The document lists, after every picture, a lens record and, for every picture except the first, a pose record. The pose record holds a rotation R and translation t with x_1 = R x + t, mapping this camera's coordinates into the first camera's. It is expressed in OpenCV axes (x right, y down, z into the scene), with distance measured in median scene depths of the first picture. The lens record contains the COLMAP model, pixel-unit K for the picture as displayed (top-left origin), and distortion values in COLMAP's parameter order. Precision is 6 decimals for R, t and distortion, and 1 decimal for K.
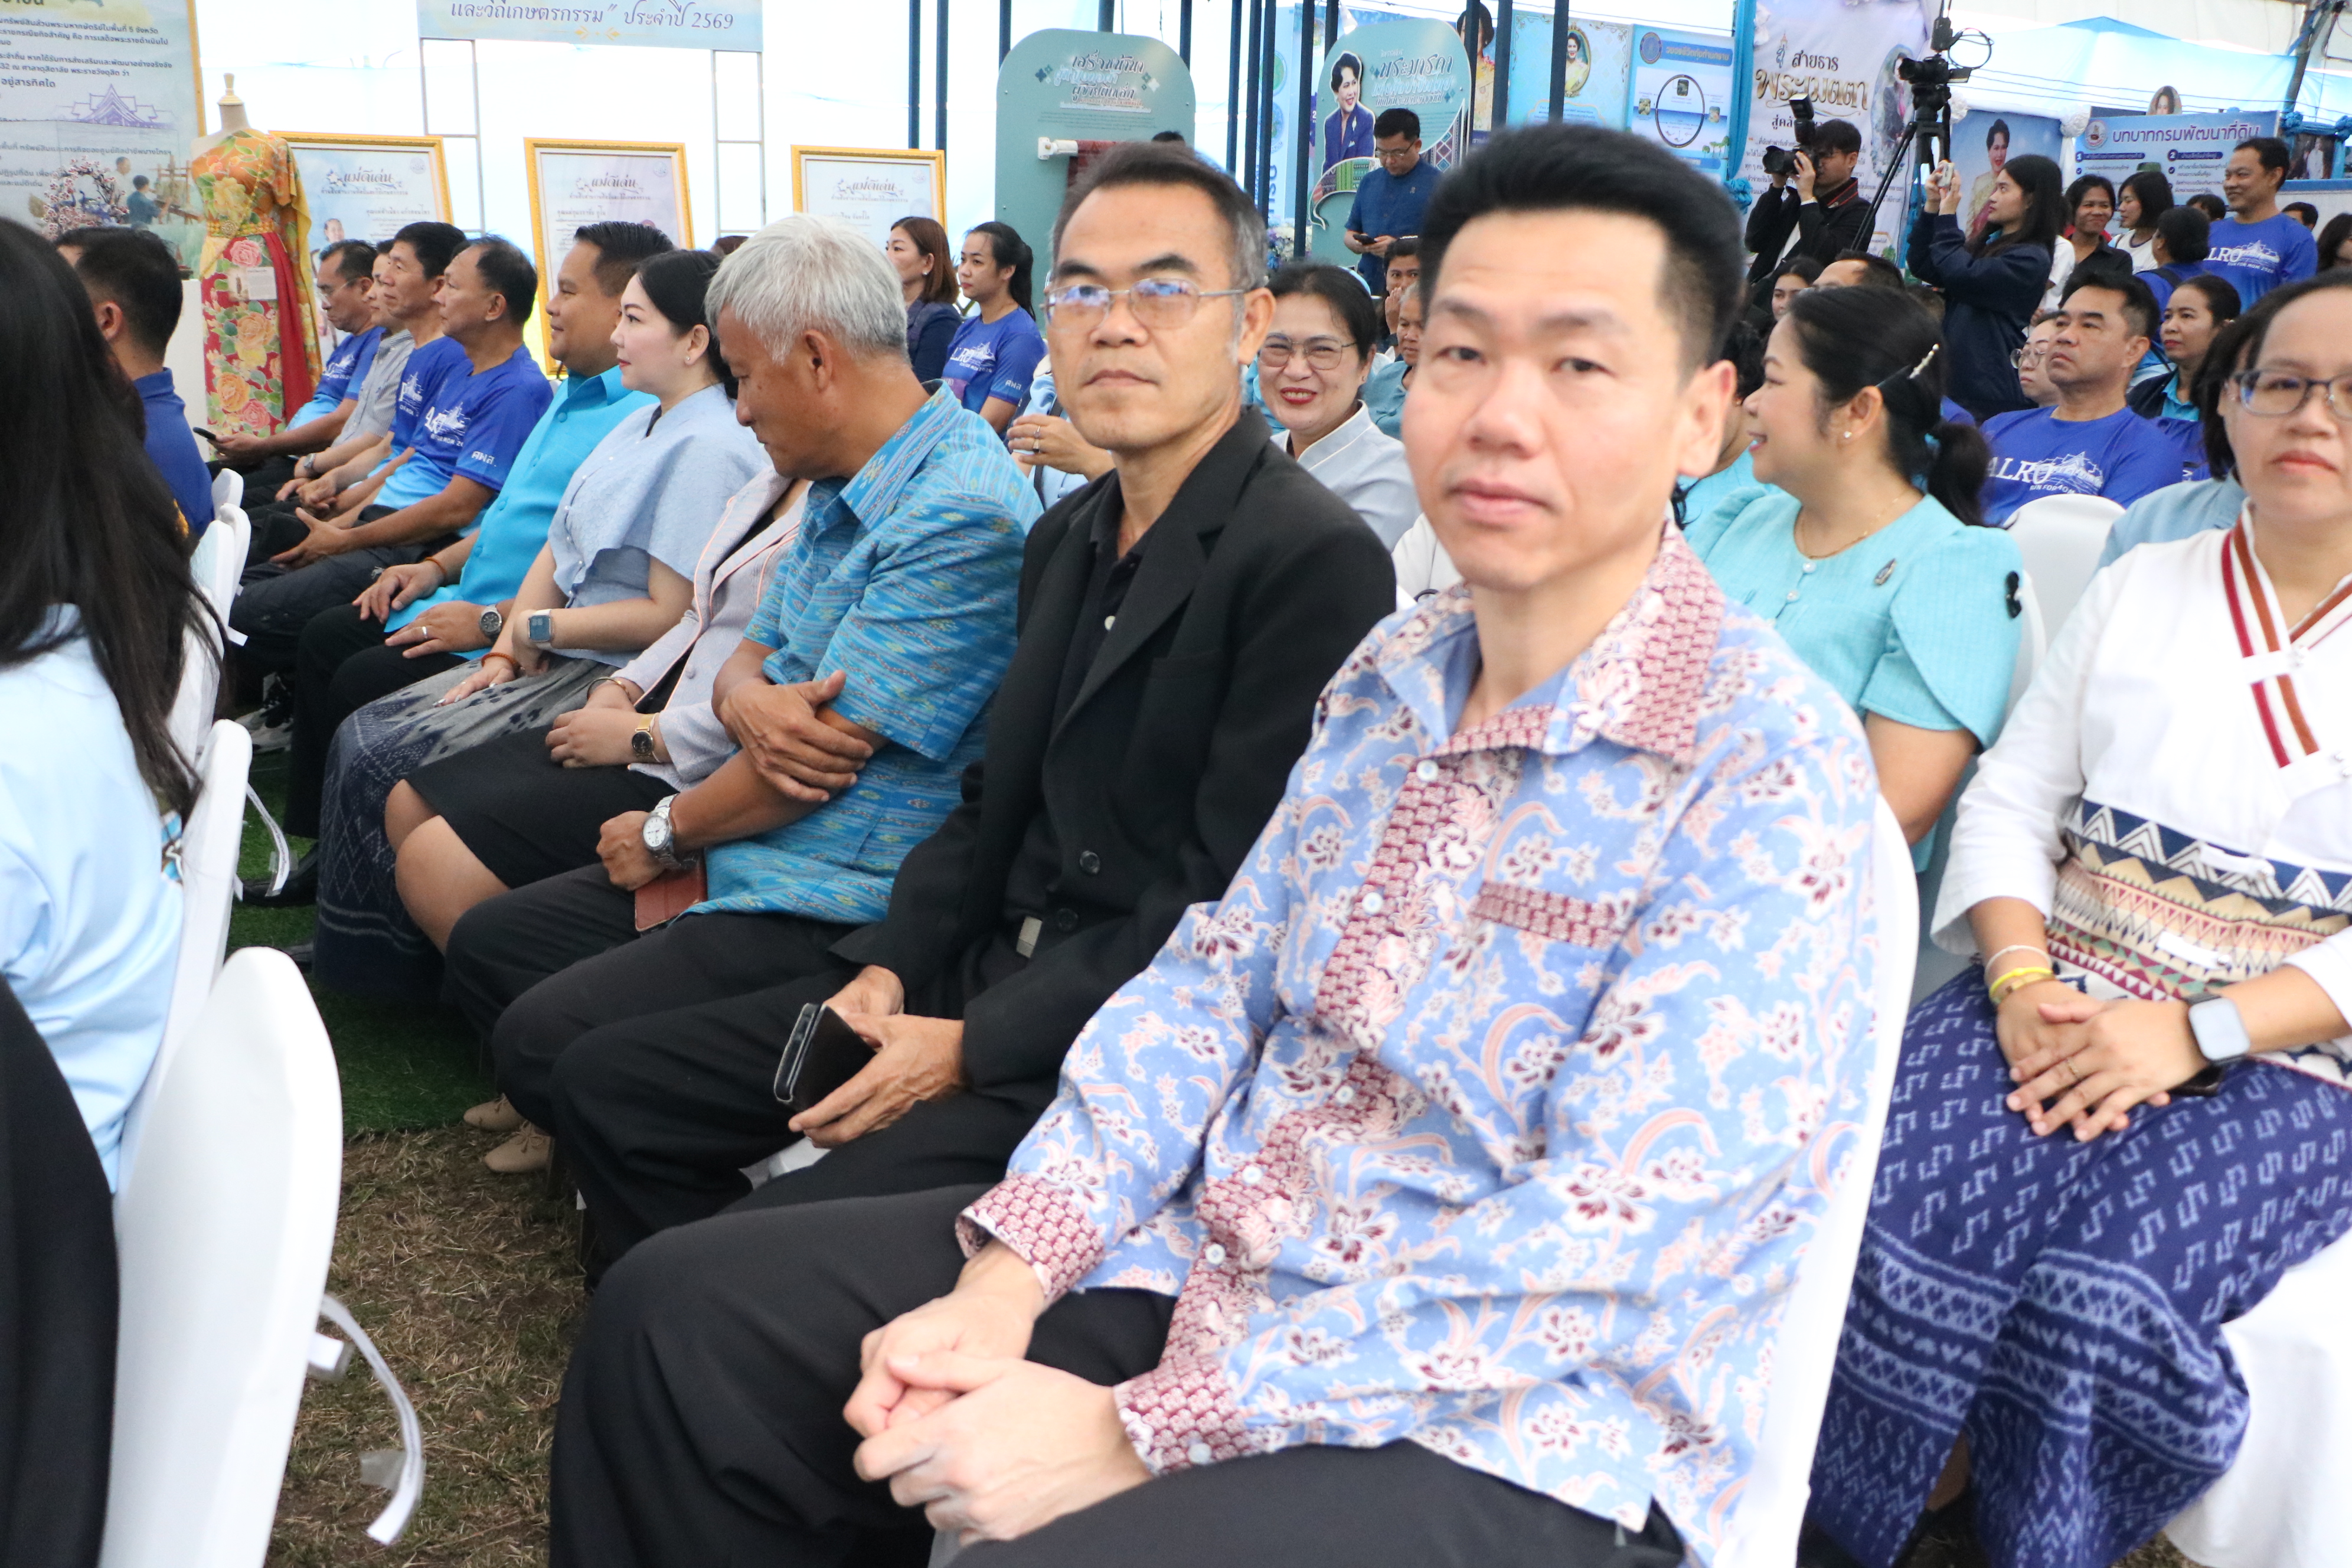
lens RADIAL K [[1934.1, 0, 1167.9], [0, 1934.1, 778.1], [0, 0, 1]] dist [-0.184972, 0.164356]
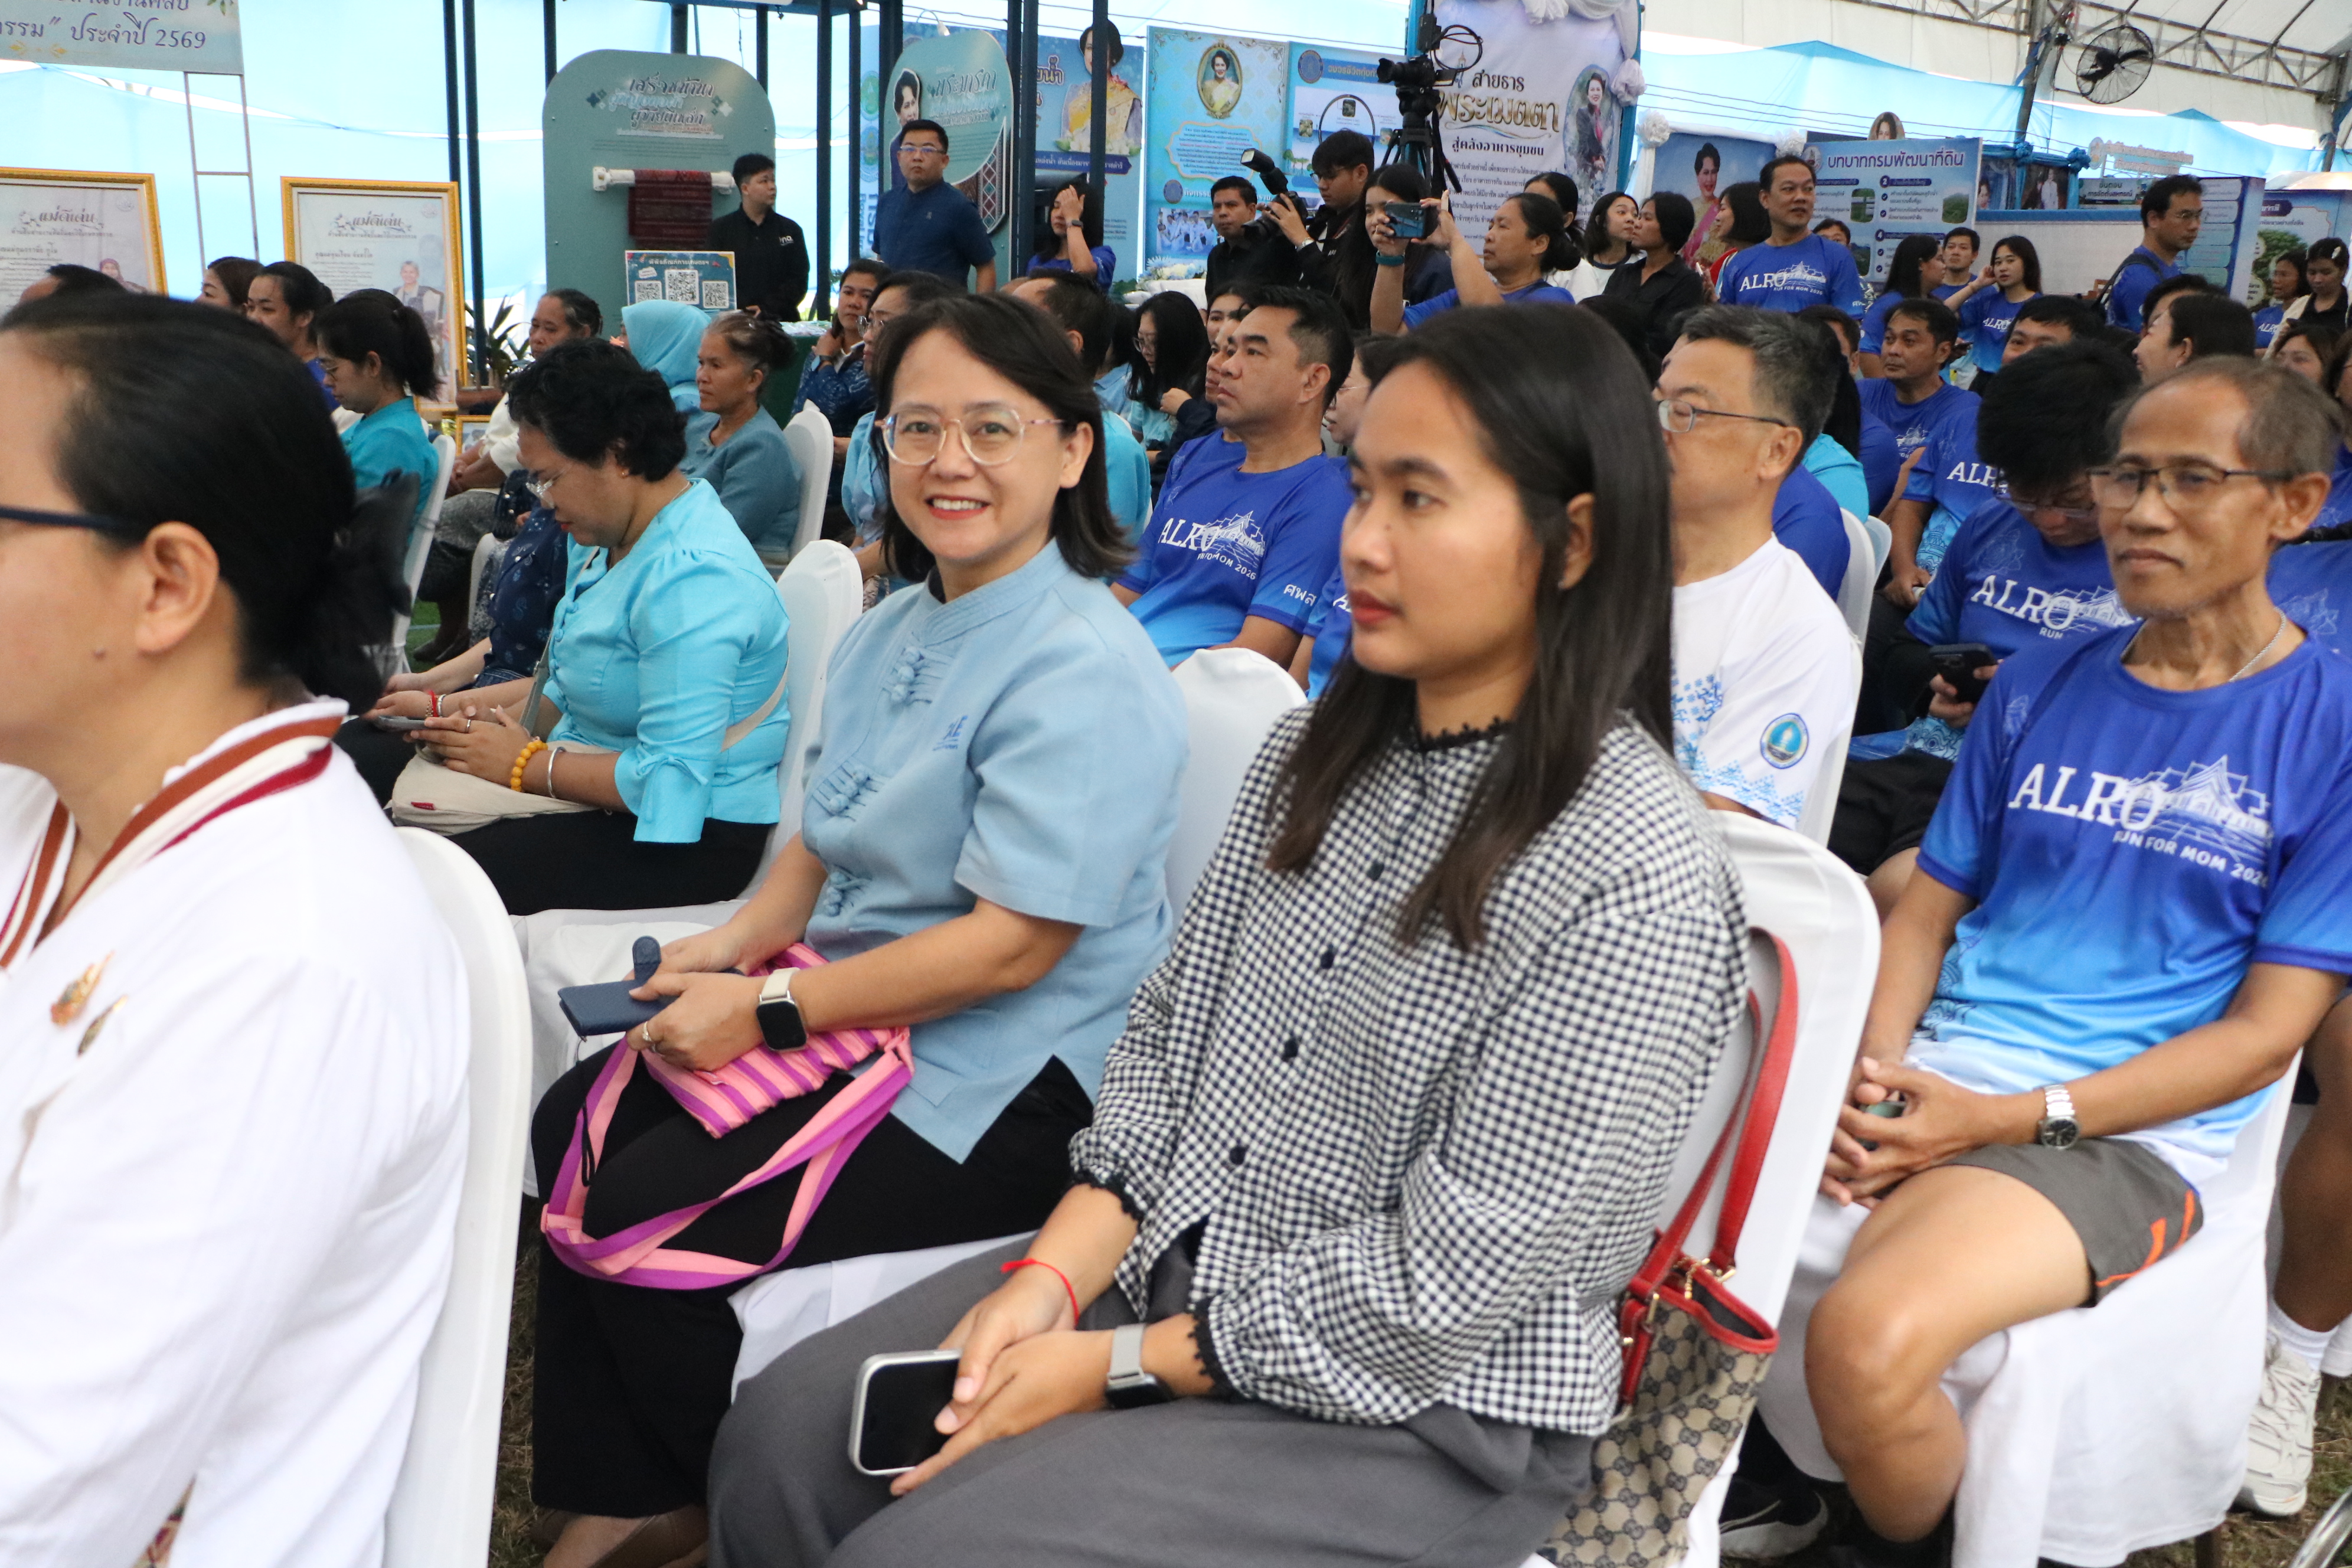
lens RADIAL K [[1933.6, 0, 1157.9], [0, 1933.6, 790.4], [0, 0, 1]] dist [-0.186084, 0.160802]
pose [[0.998518, -0.011322, 0.053237, 0.175307], [0.011924, 0.999868, -0.011013, -0.020405], [-0.053105, 0.011631, 0.998521, 0.078091]]
